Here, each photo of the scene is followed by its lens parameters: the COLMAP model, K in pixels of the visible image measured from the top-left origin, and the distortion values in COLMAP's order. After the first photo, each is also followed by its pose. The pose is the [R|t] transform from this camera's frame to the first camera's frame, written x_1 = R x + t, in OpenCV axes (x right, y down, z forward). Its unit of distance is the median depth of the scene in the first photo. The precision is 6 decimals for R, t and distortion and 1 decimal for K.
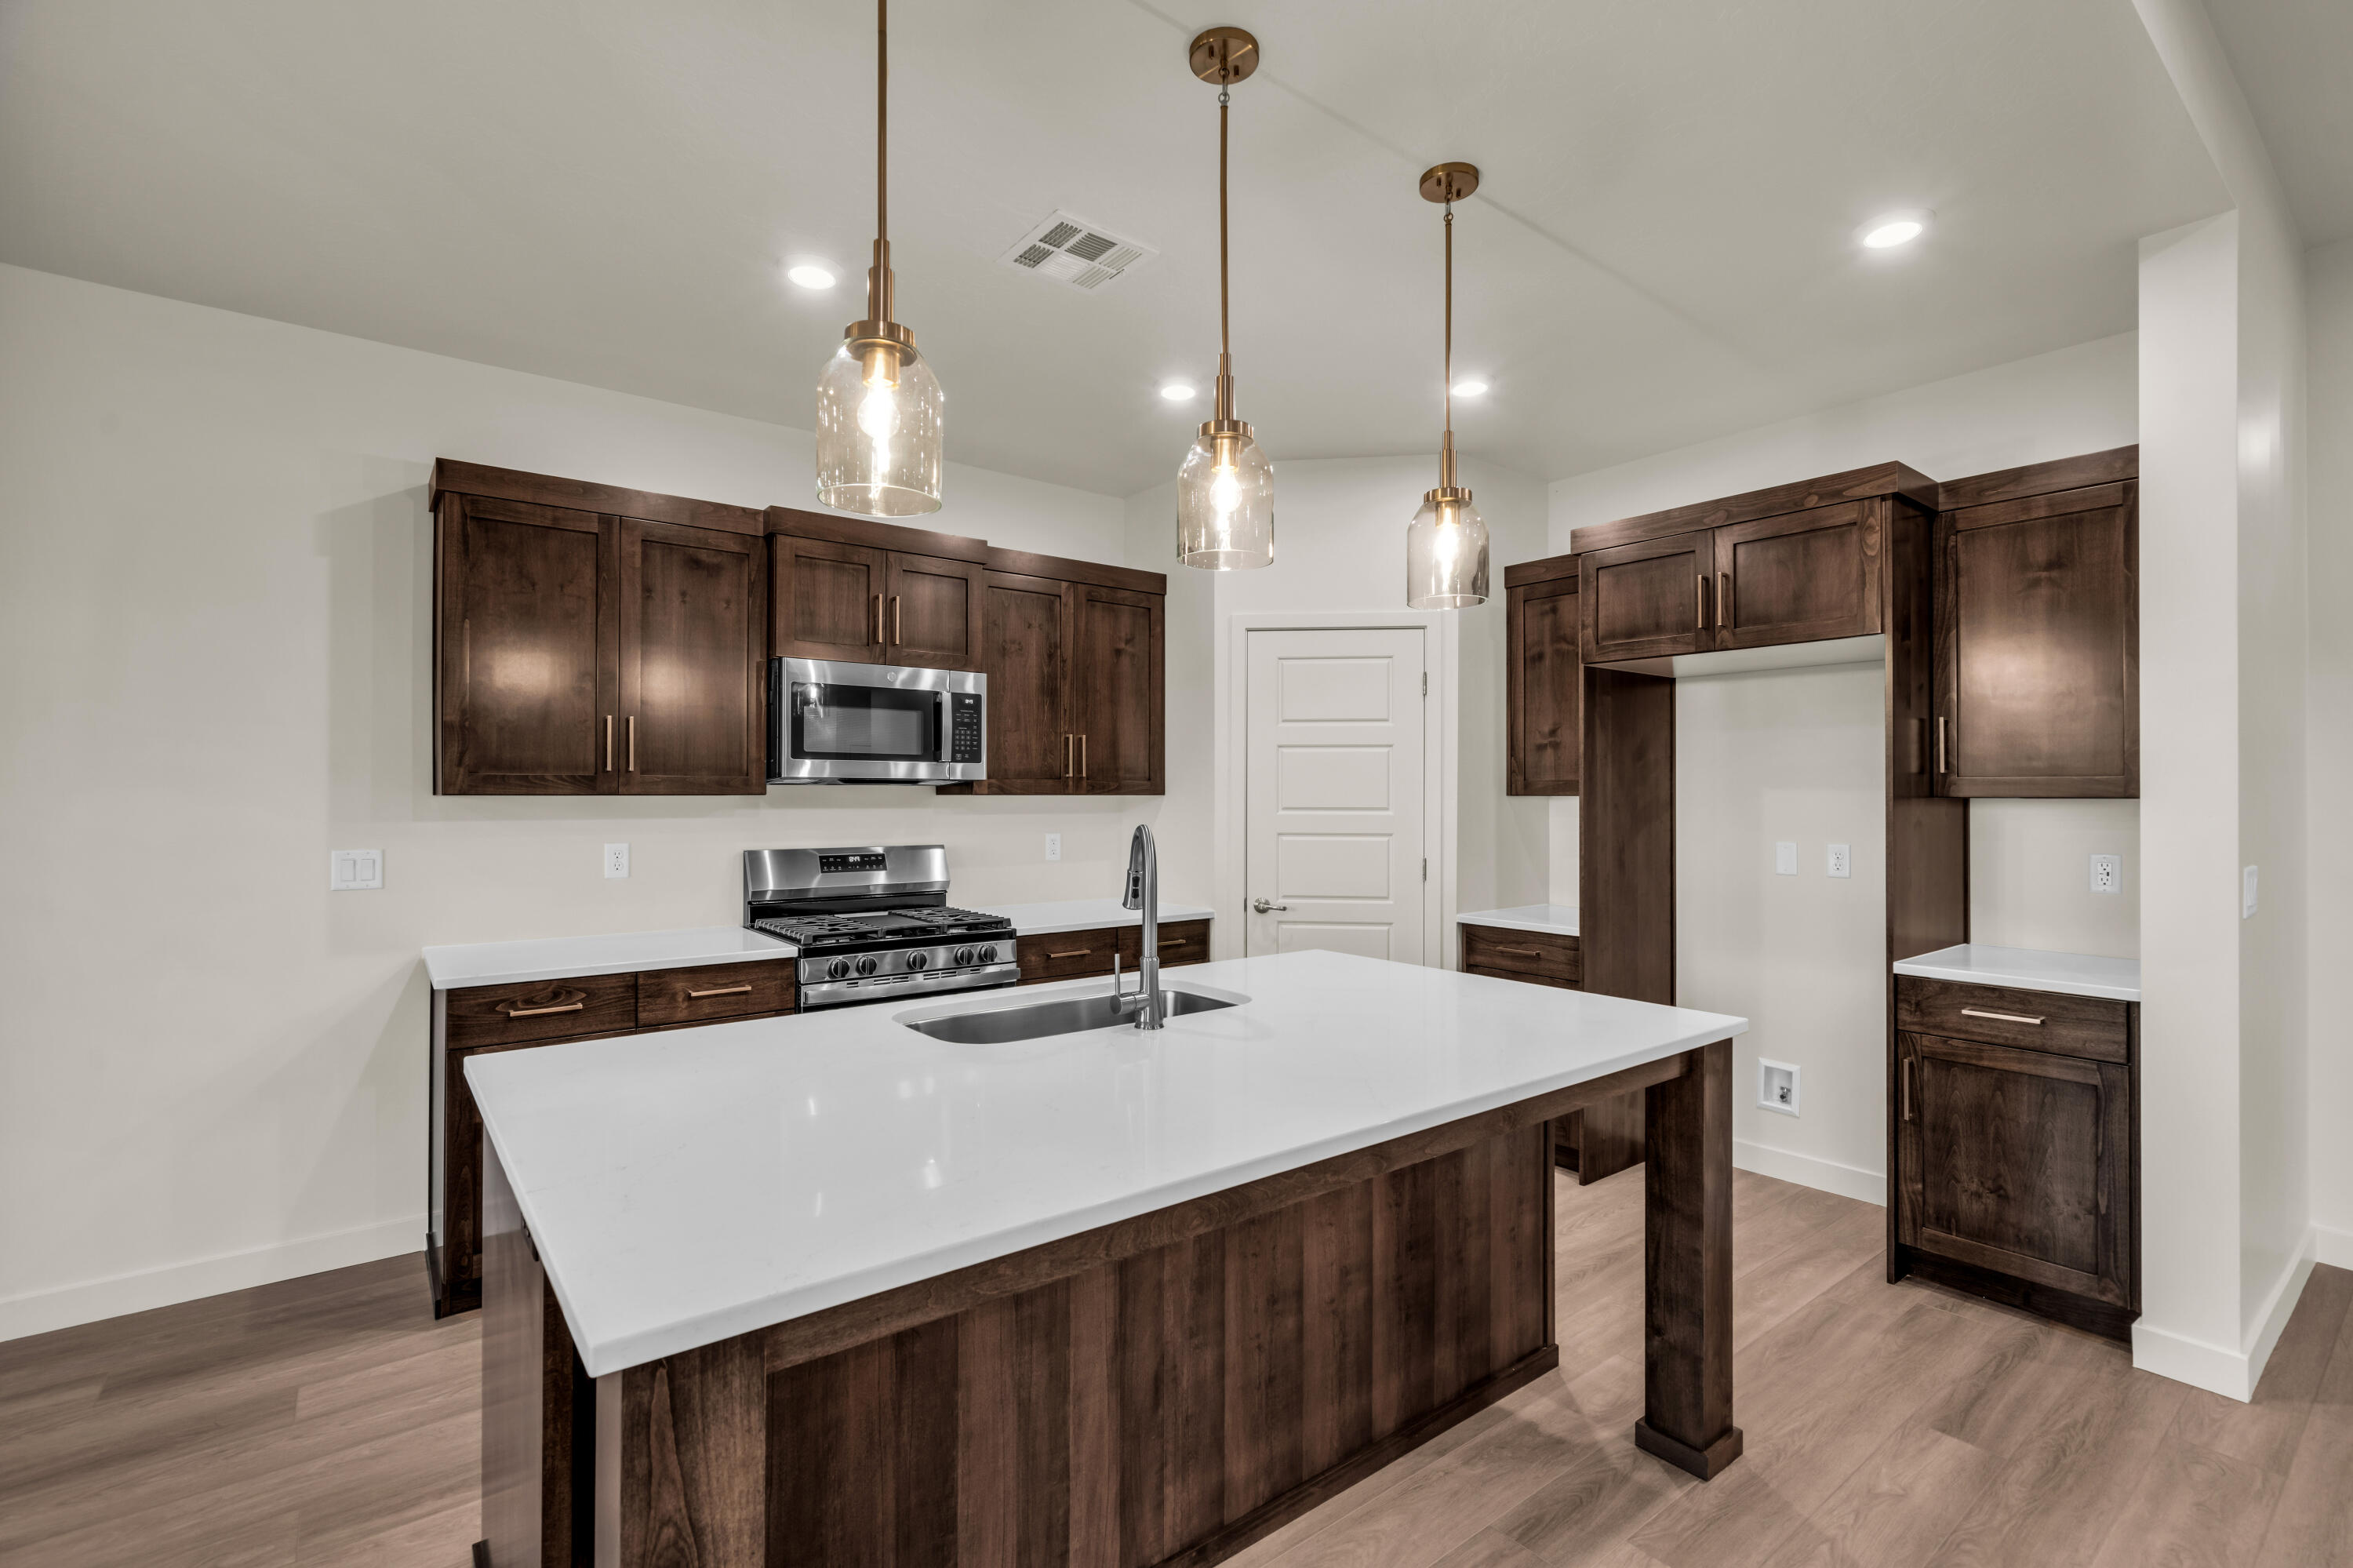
lens RADIAL K [[1049.7, 0, 1164.8], [0, 1049.7, 789.0], [0, 0, 1]] dist [0.000242, -0.000052]
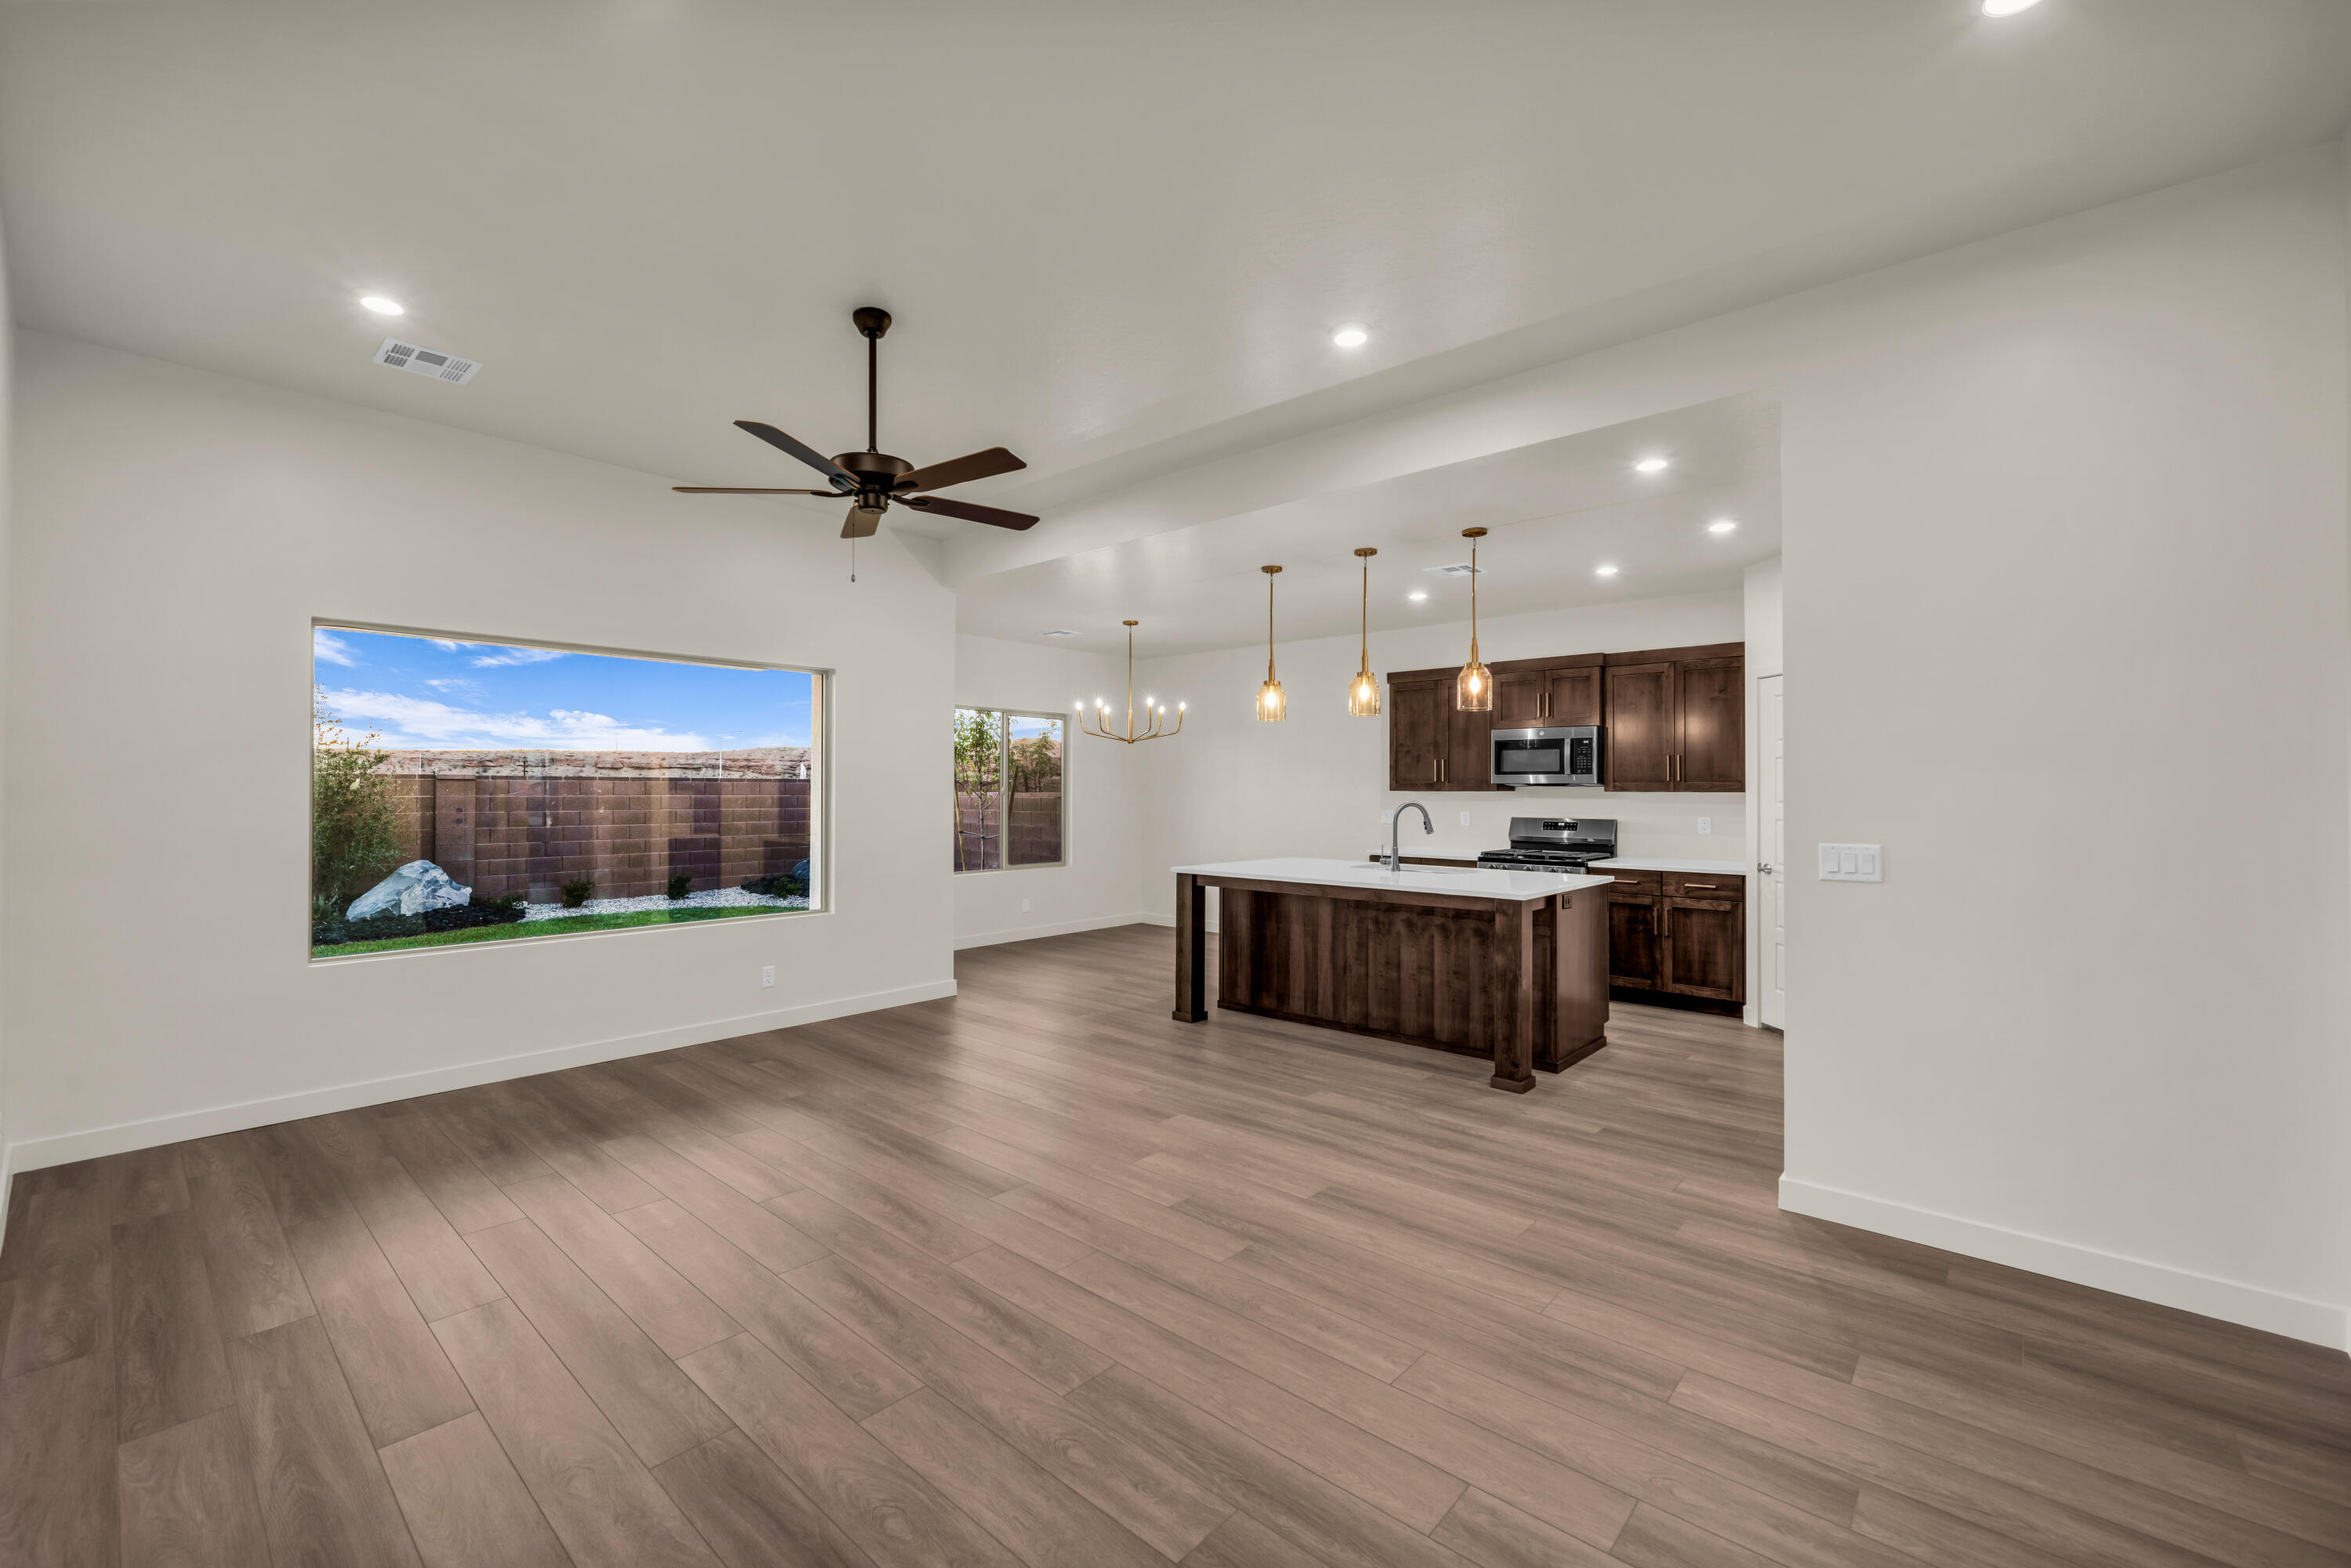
lens RADIAL K [[956.4, 0, 1175.5], [0, 956.4, 784.0], [0, 0, 1]] dist [-0.000683, 0.000089]
pose [[0.190074, -0.006539, -0.981748, 2.350038], [0.000965, 0.999979, -0.006474, 0.004448], [0.981769, 0.000283, 0.190076, -0.078960]]
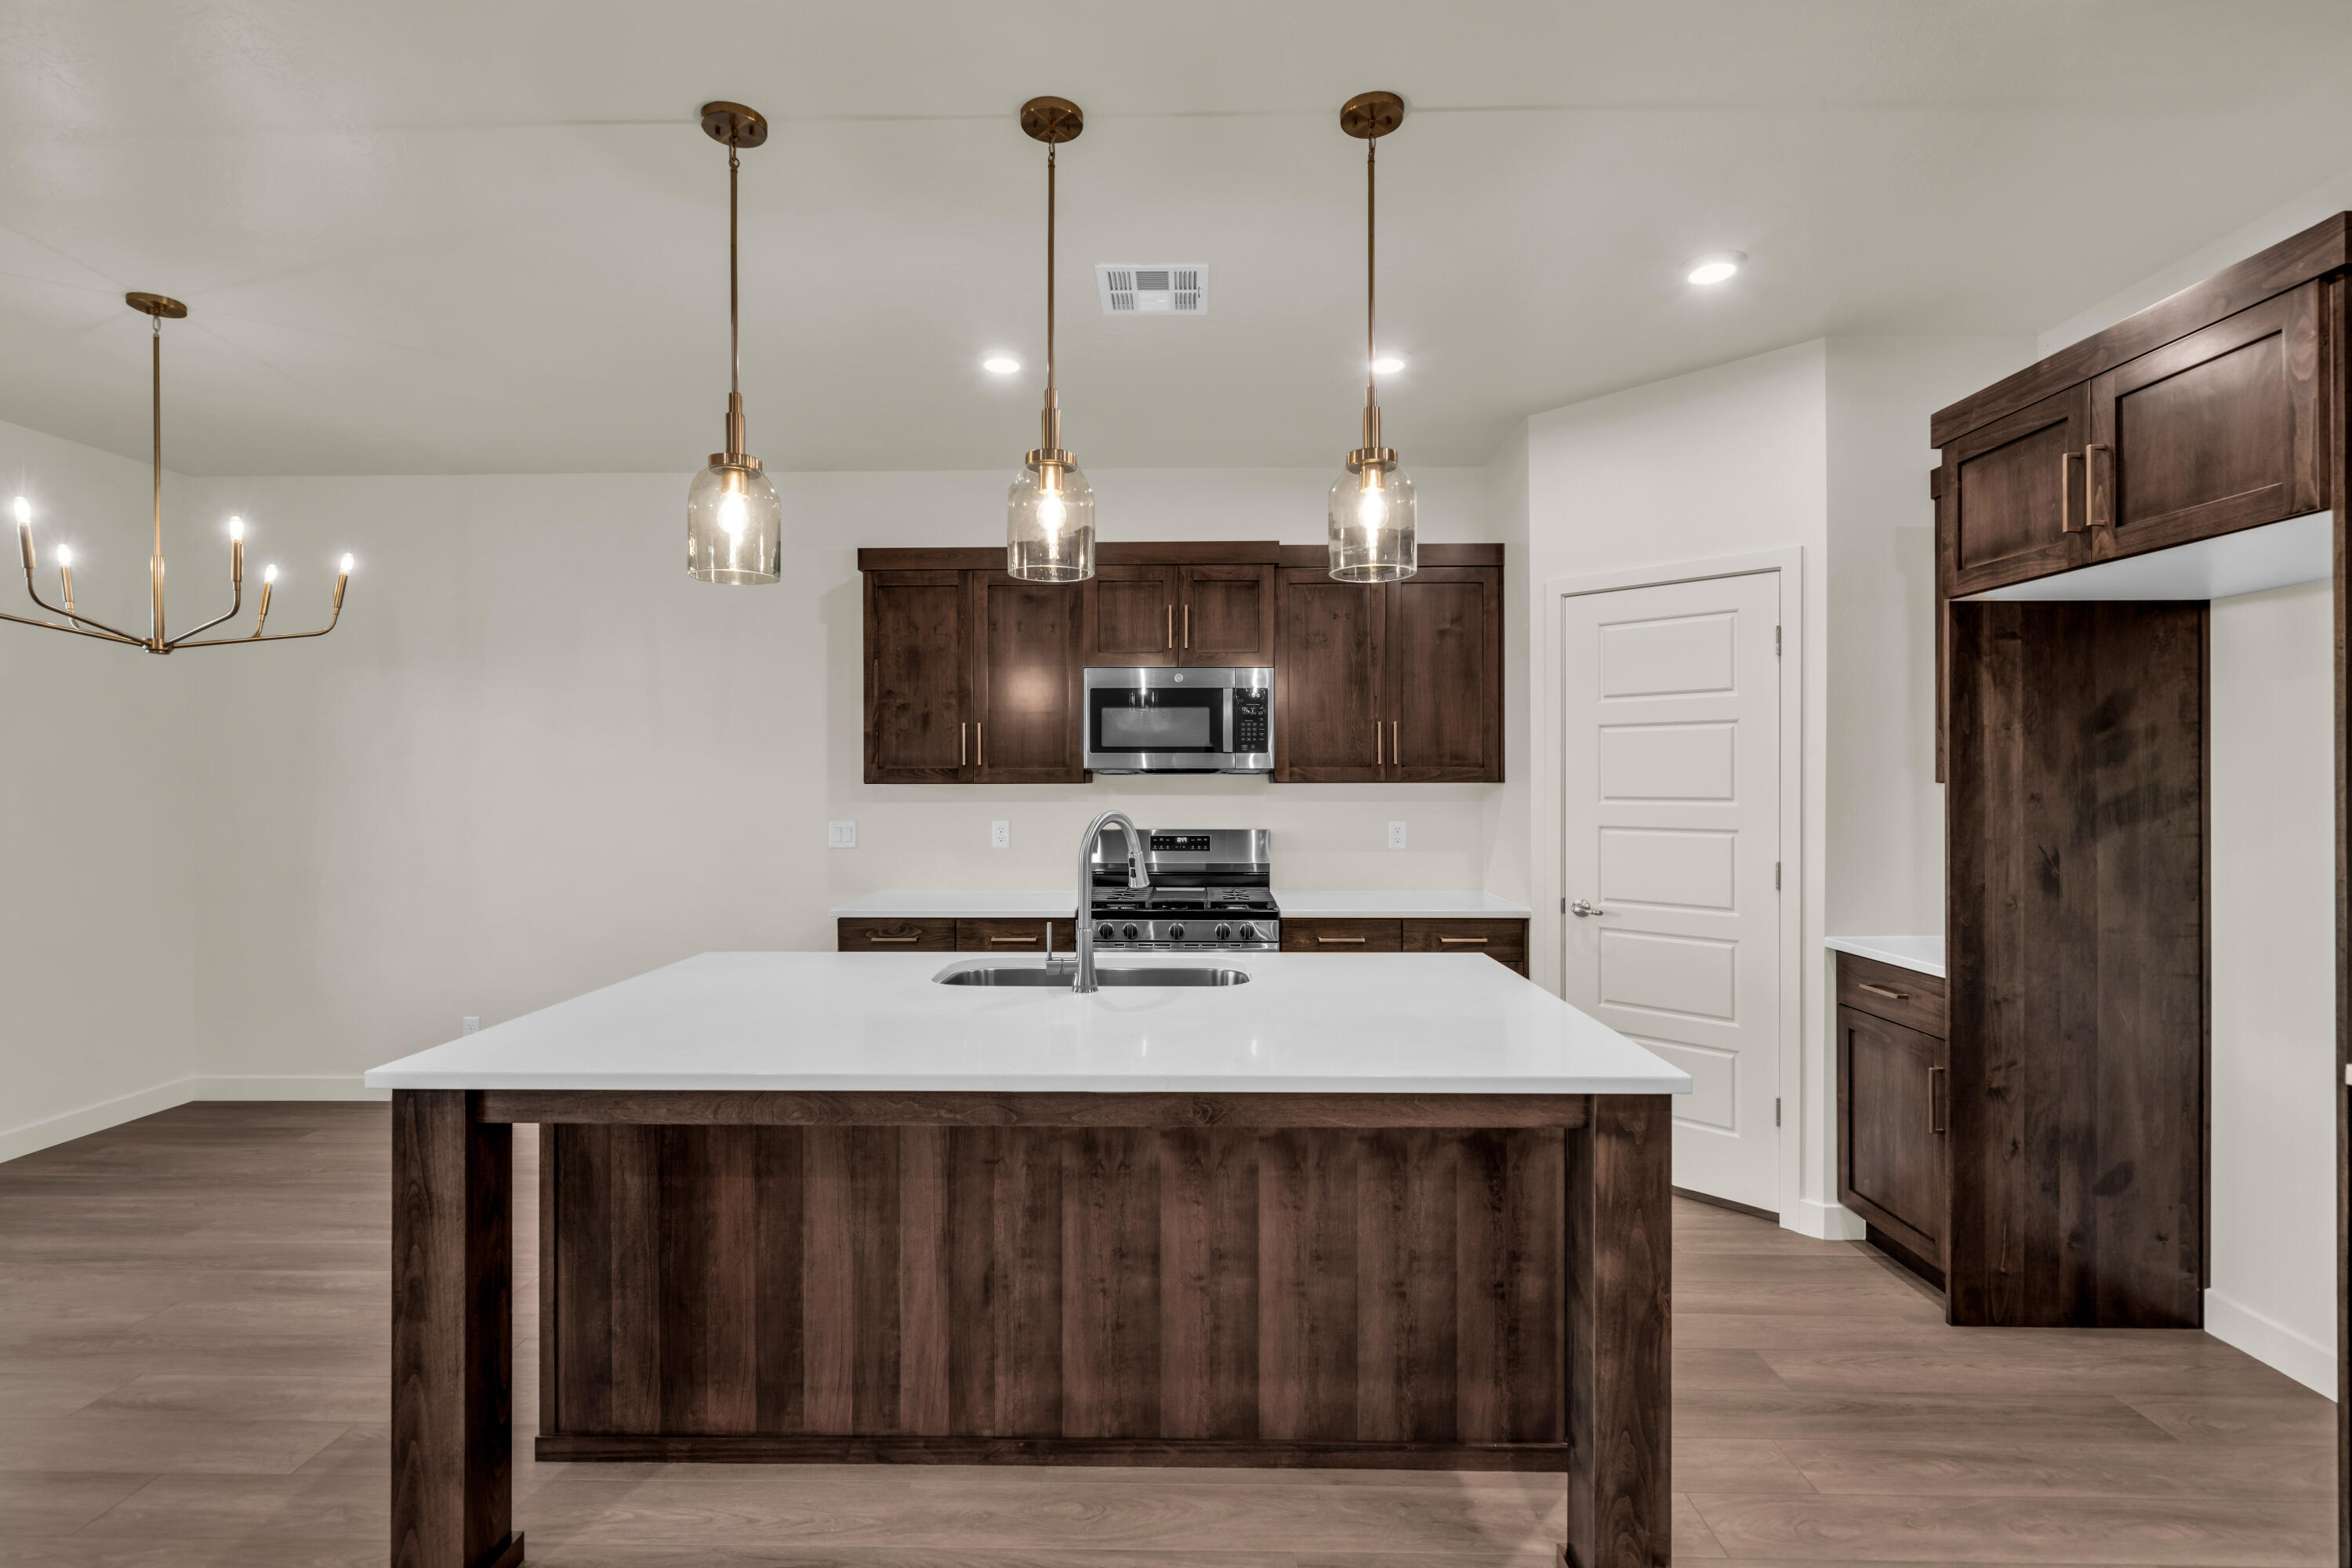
lens RADIAL K [[1080.0, 0, 1172.1], [0, 1080.0, 783.0], [0, 0, 1]] dist [0.001394, -0.000013]
pose [[0.781074, -0.001450, -0.624437, 0.751172], [0.005569, 0.999974, 0.004644, 0.000146], [0.624414, -0.007105, 0.781061, 0.154442]]
